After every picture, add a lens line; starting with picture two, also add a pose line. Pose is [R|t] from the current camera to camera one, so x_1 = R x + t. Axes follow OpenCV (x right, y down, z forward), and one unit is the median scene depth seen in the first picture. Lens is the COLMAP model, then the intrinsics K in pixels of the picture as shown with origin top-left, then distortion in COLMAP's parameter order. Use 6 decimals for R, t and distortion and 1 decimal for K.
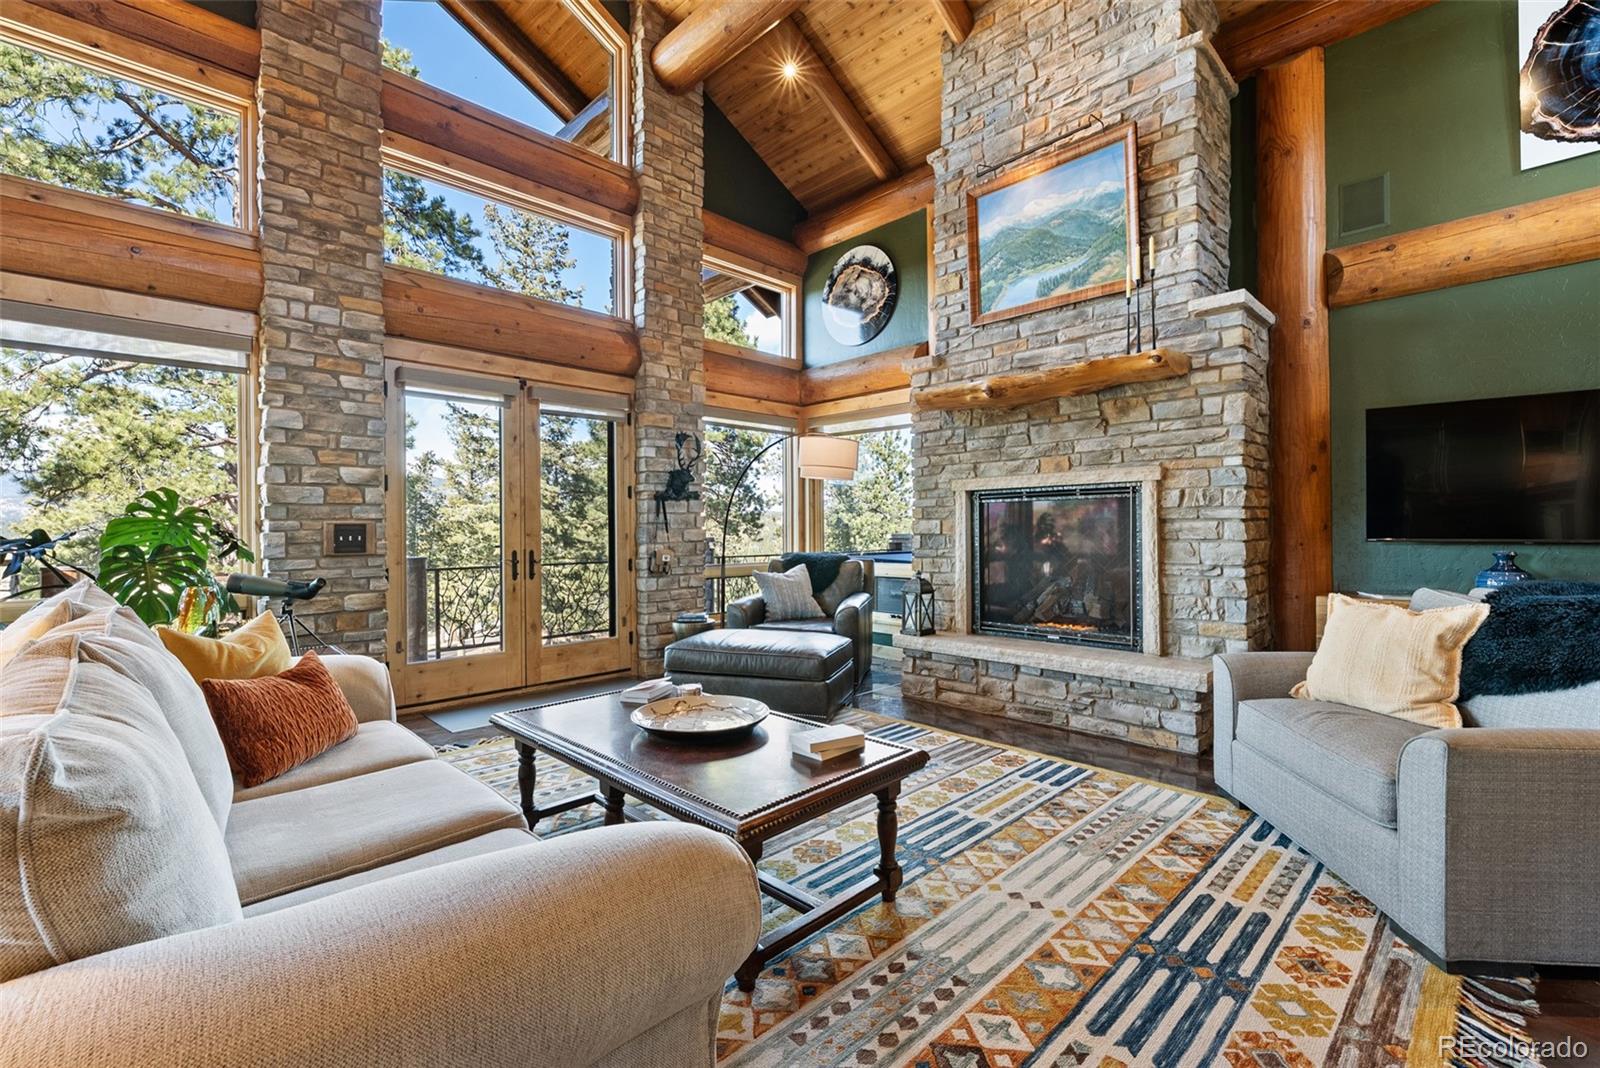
lens RADIAL K [[703.9, 0, 808.2], [0, 703.9, 528.7], [0, 0, 1]] dist [0.001710, -0.001752]
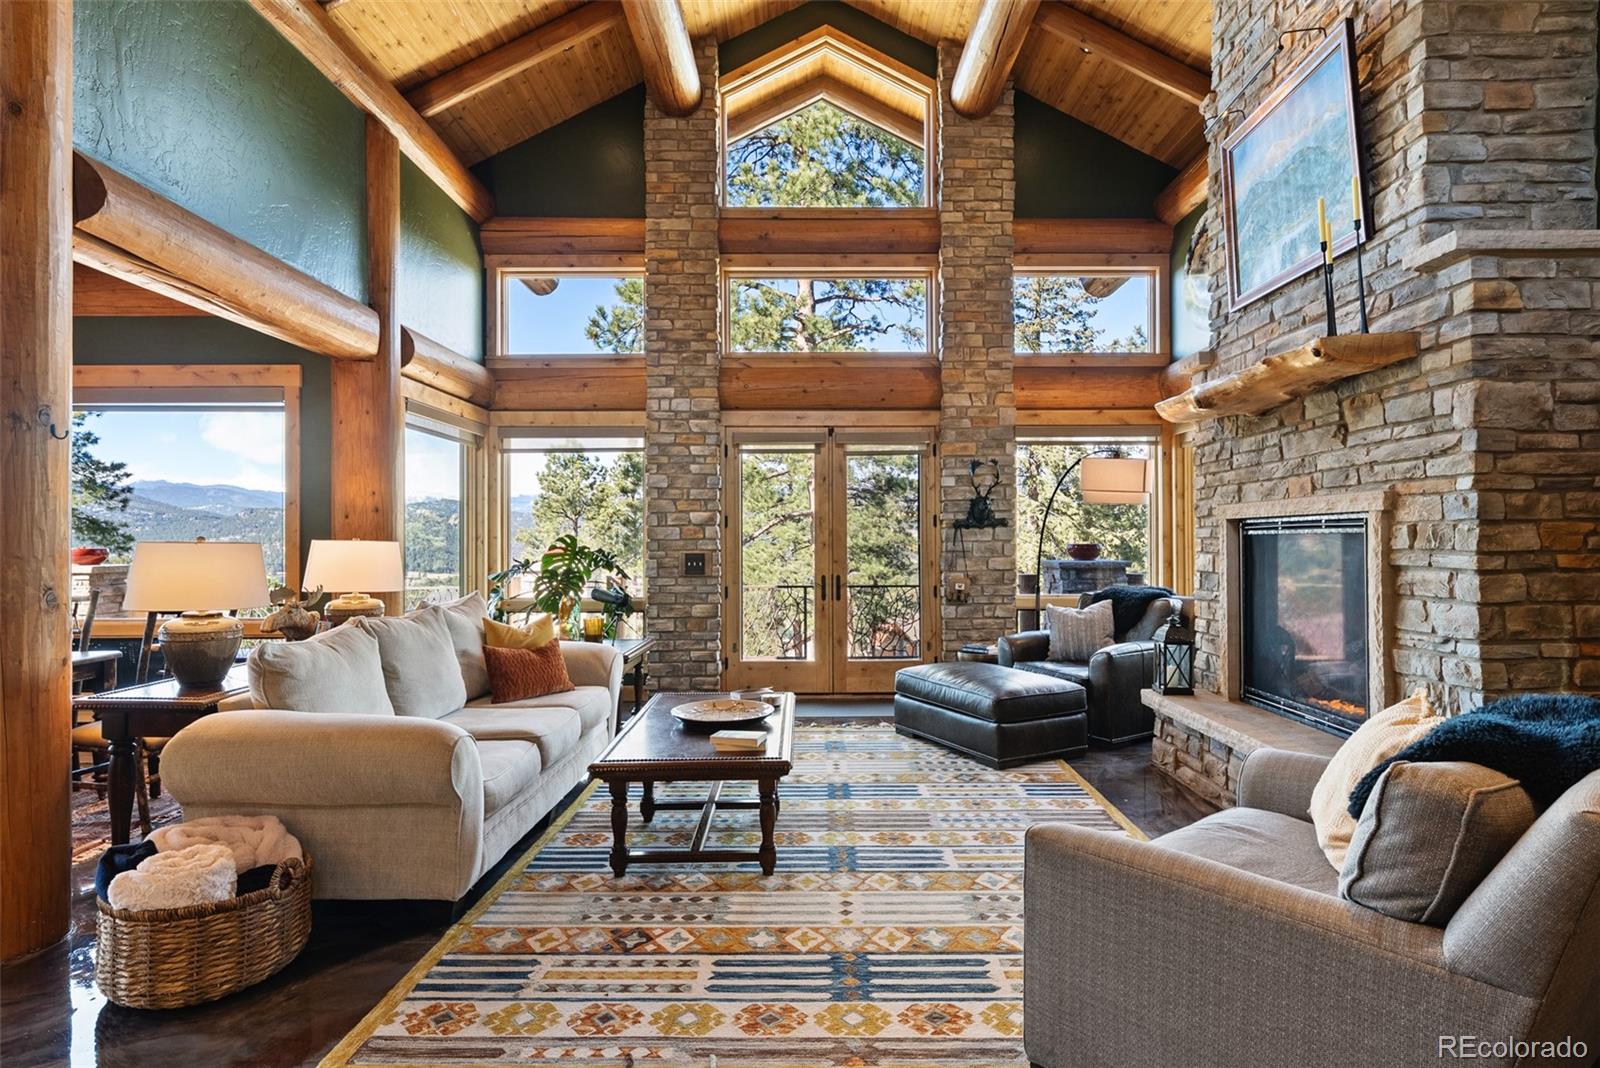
lens RADIAL K [[839.3, 0, 797.2], [0, 839.3, 526.3], [0, 0, 1]] dist [0.005277, -0.001315]
pose [[0.704864, -0.007936, -0.709298, 0.664147], [0.000365, 0.999941, -0.010825, -0.042905], [0.709342, 0.007372, 0.704826, -0.013860]]
